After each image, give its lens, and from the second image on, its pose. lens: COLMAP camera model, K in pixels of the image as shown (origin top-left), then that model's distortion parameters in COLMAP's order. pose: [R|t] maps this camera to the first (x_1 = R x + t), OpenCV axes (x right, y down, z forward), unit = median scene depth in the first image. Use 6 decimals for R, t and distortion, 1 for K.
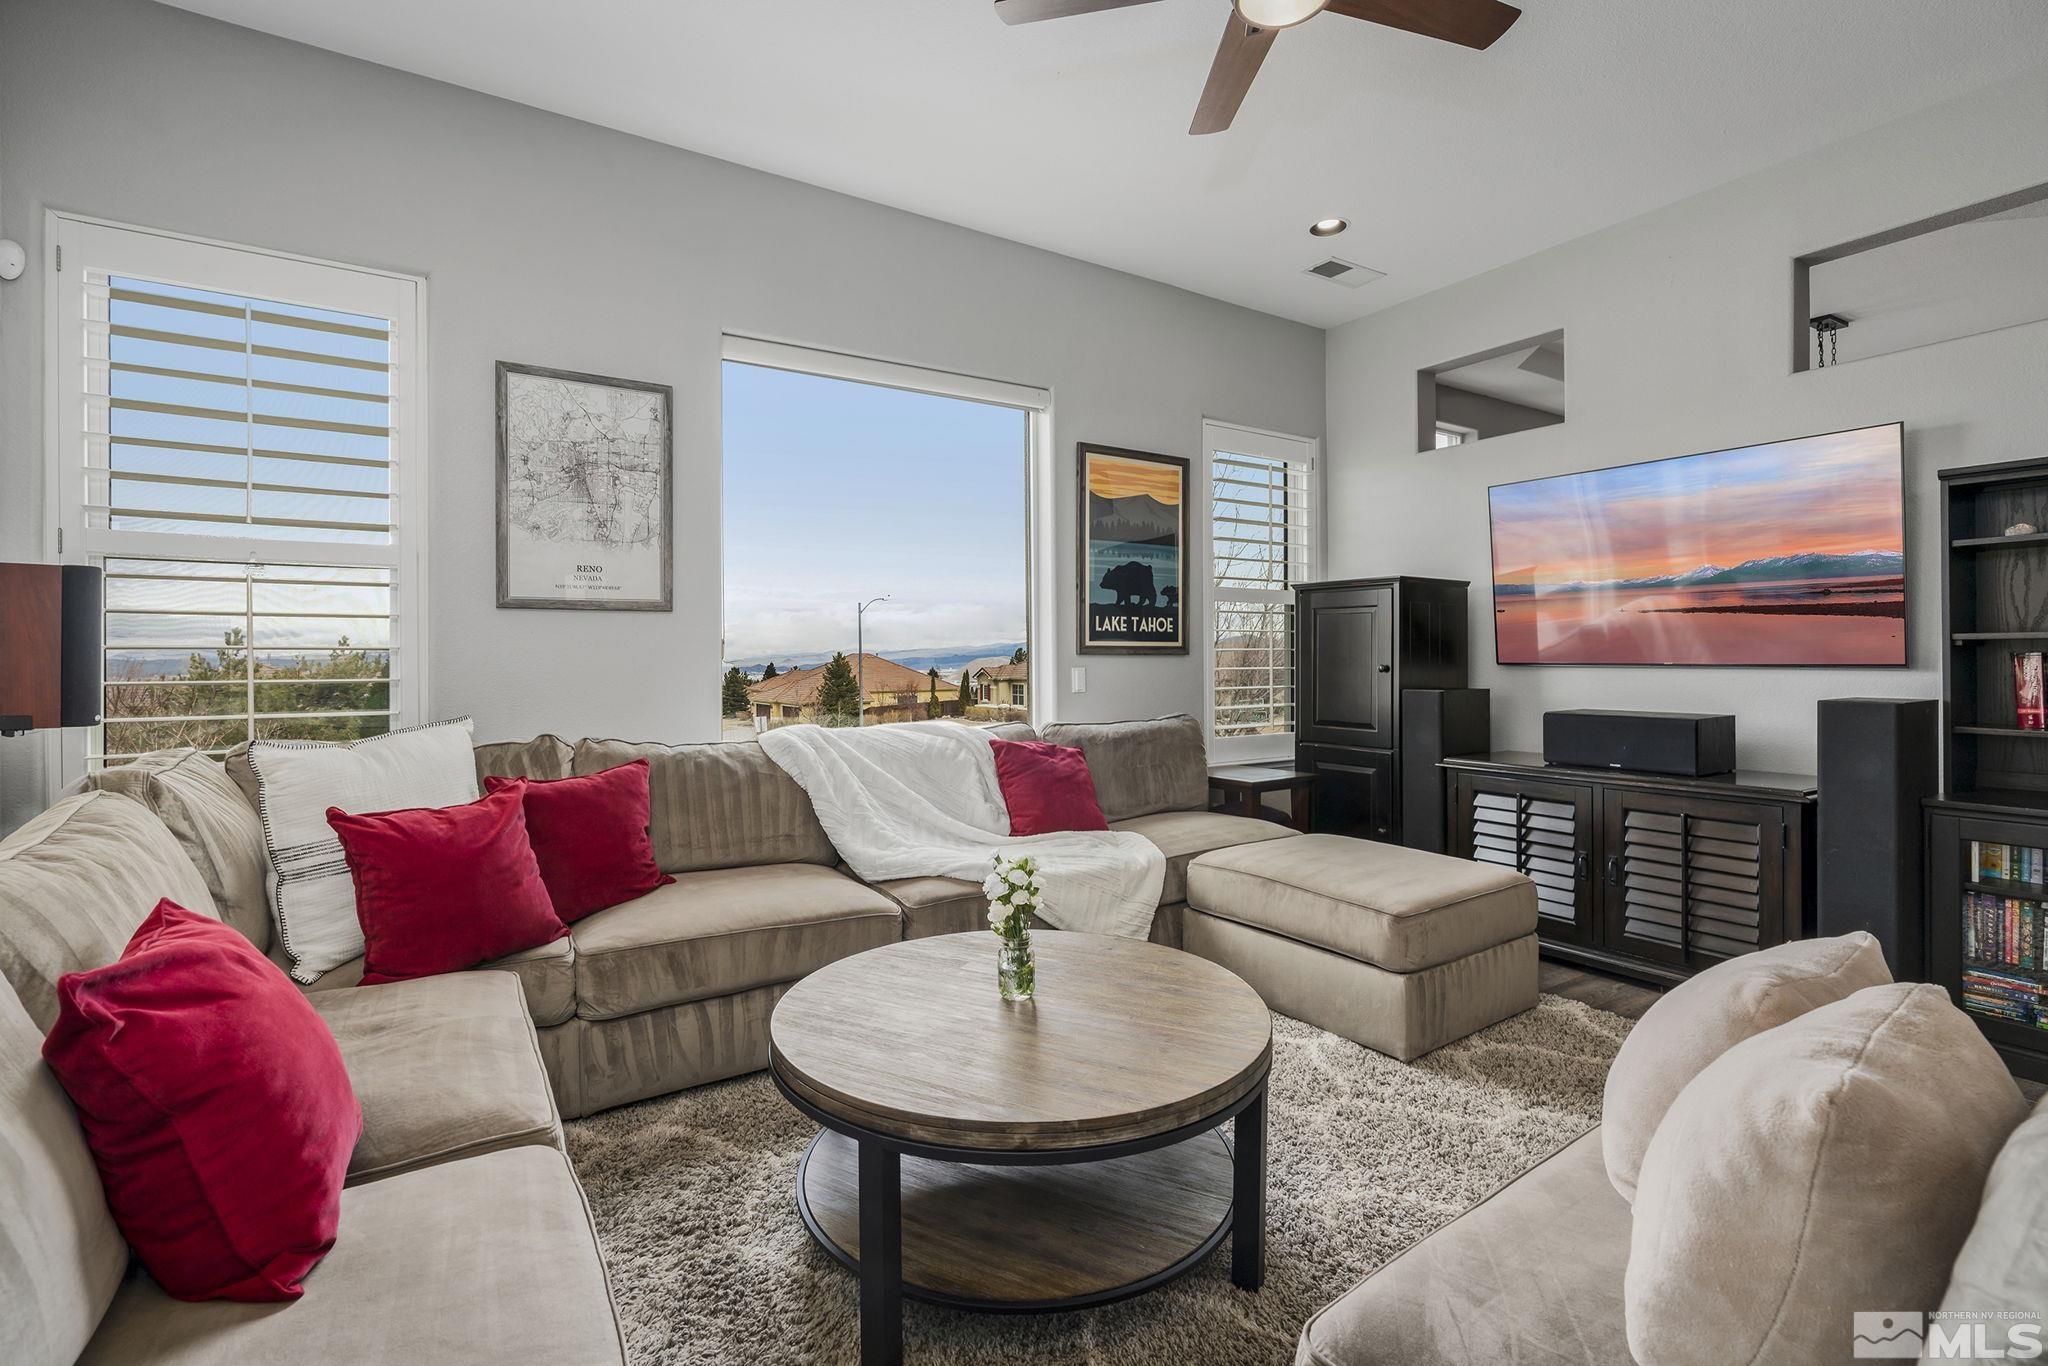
lens RADIAL K [[954.0, 0, 1019.9], [0, 954.0, 652.2], [0, 0, 1]] dist [-0.002466, 0.000103]
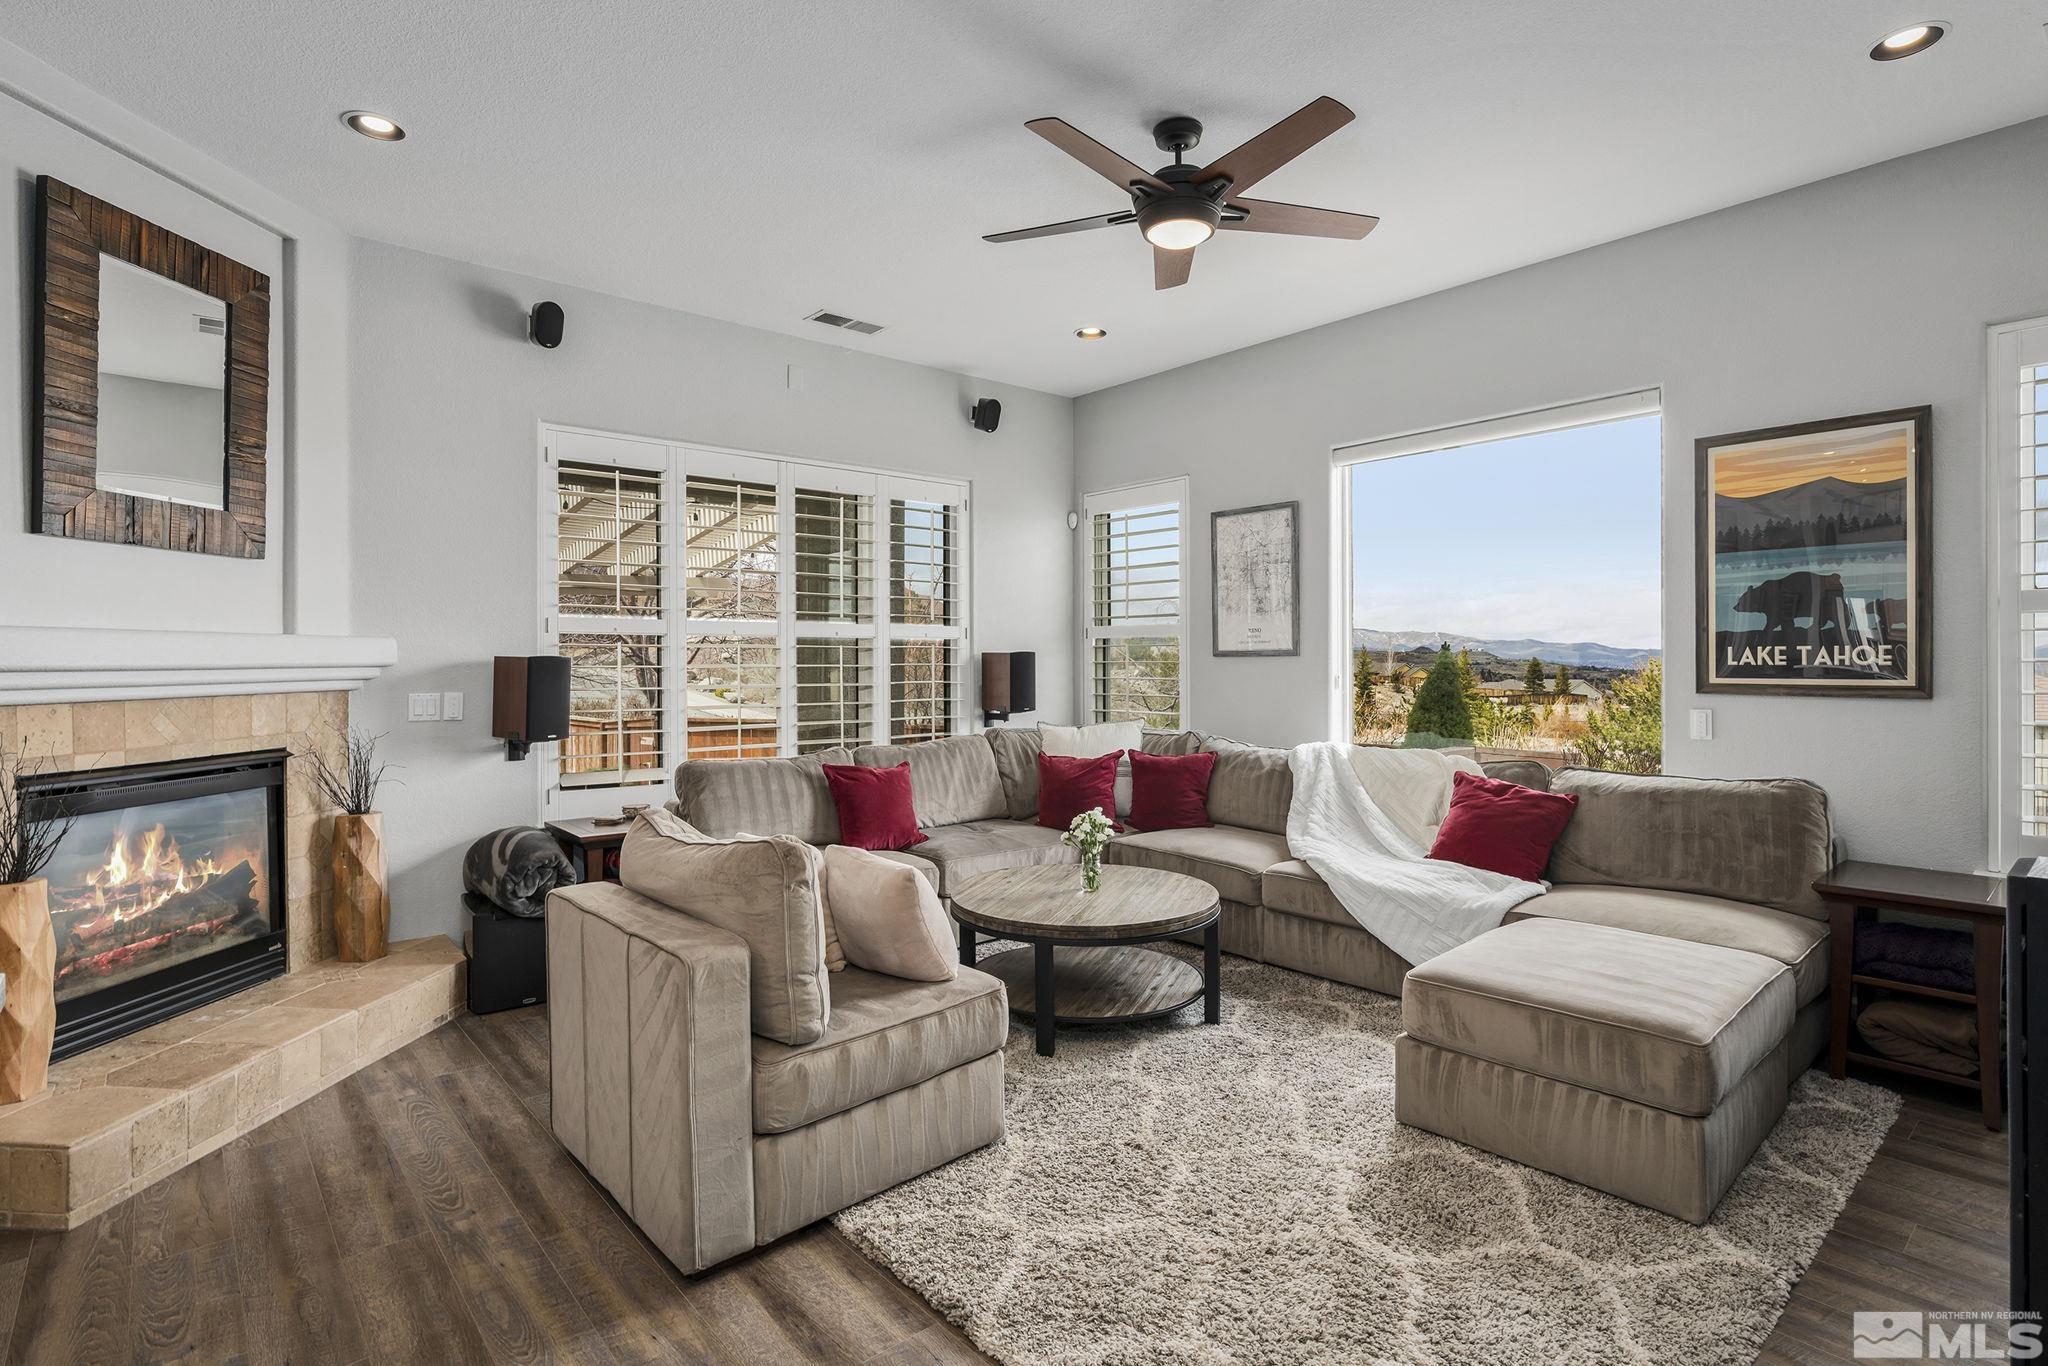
lens RADIAL K [[999.6, 0, 1011.8], [0, 999.6, 663.4], [0, 0, 1]] dist [-0.003746, 0.000912]
pose [[0.128788, 0.001067, -0.991672, 0.837462], [0.004567, 0.999988, 0.001669, -0.027989], [0.991662, -0.004744, 0.128781, 0.290586]]
